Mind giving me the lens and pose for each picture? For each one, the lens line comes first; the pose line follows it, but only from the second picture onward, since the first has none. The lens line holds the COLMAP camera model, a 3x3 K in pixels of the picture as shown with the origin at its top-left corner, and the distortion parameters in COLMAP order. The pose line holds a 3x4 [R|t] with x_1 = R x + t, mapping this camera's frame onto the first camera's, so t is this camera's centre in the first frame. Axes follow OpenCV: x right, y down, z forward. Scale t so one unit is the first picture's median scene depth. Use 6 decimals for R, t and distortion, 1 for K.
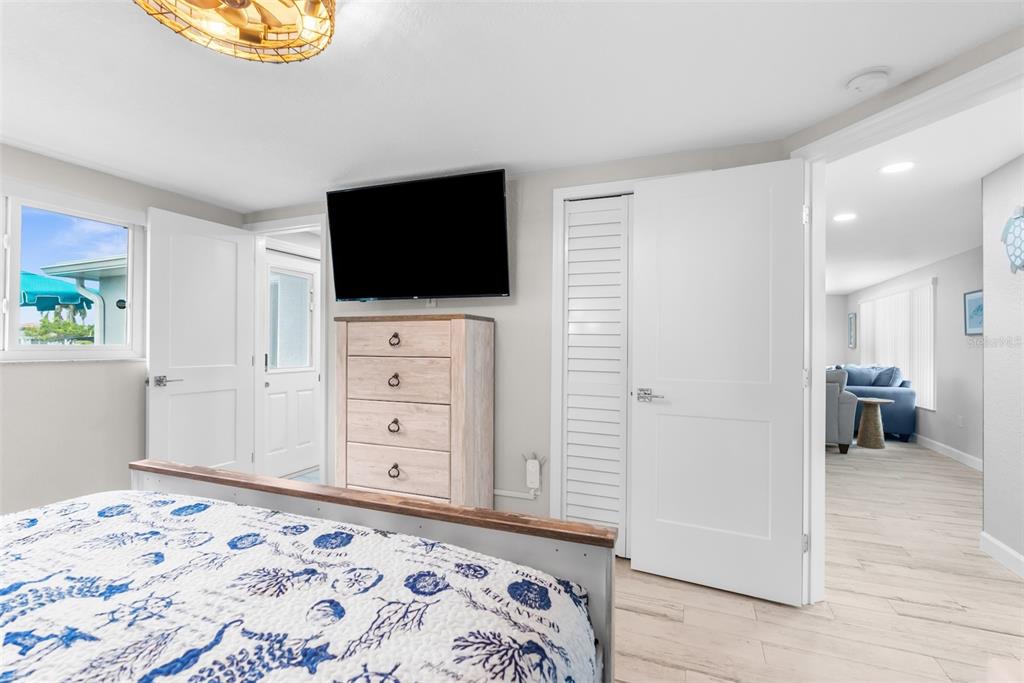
lens RADIAL K [[475.9, 0, 496.9], [0, 475.9, 342.7], [0, 0, 1]] dist [-0.001360, 0.000402]
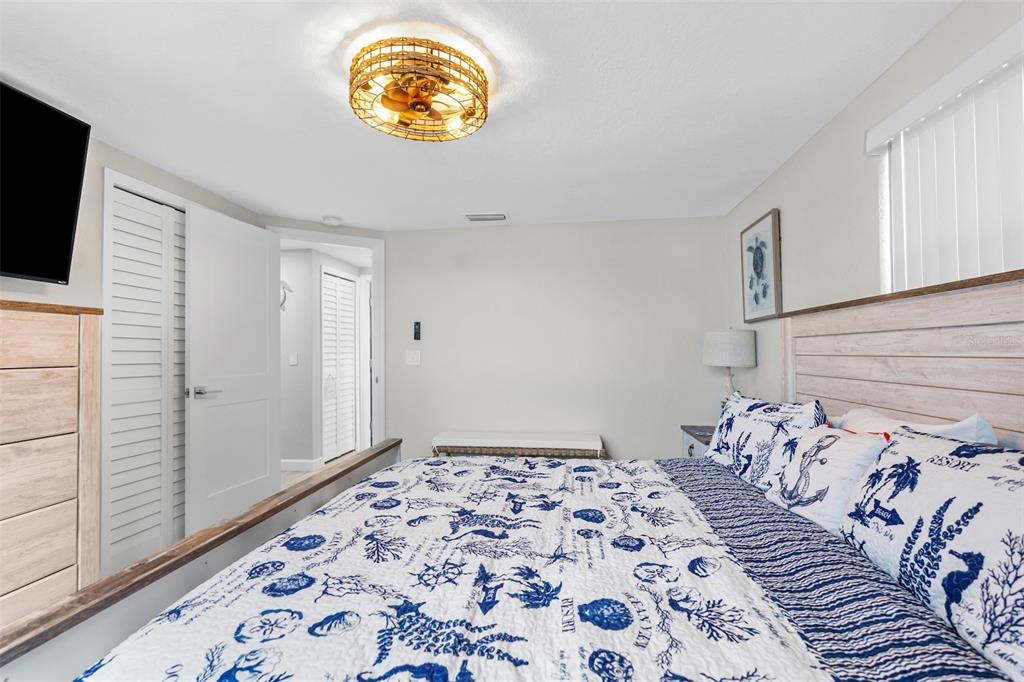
lens RADIAL K [[475.9, 0, 496.9], [0, 475.9, 342.2], [0, 0, 1]] dist [-0.001360, 0.000402]
pose [[-0.263535, 0.006462, 0.964628, -0.960187], [-0.015277, 0.999824, -0.010871, -0.007038], [-0.964529, -0.017602, -0.263390, 0.582601]]
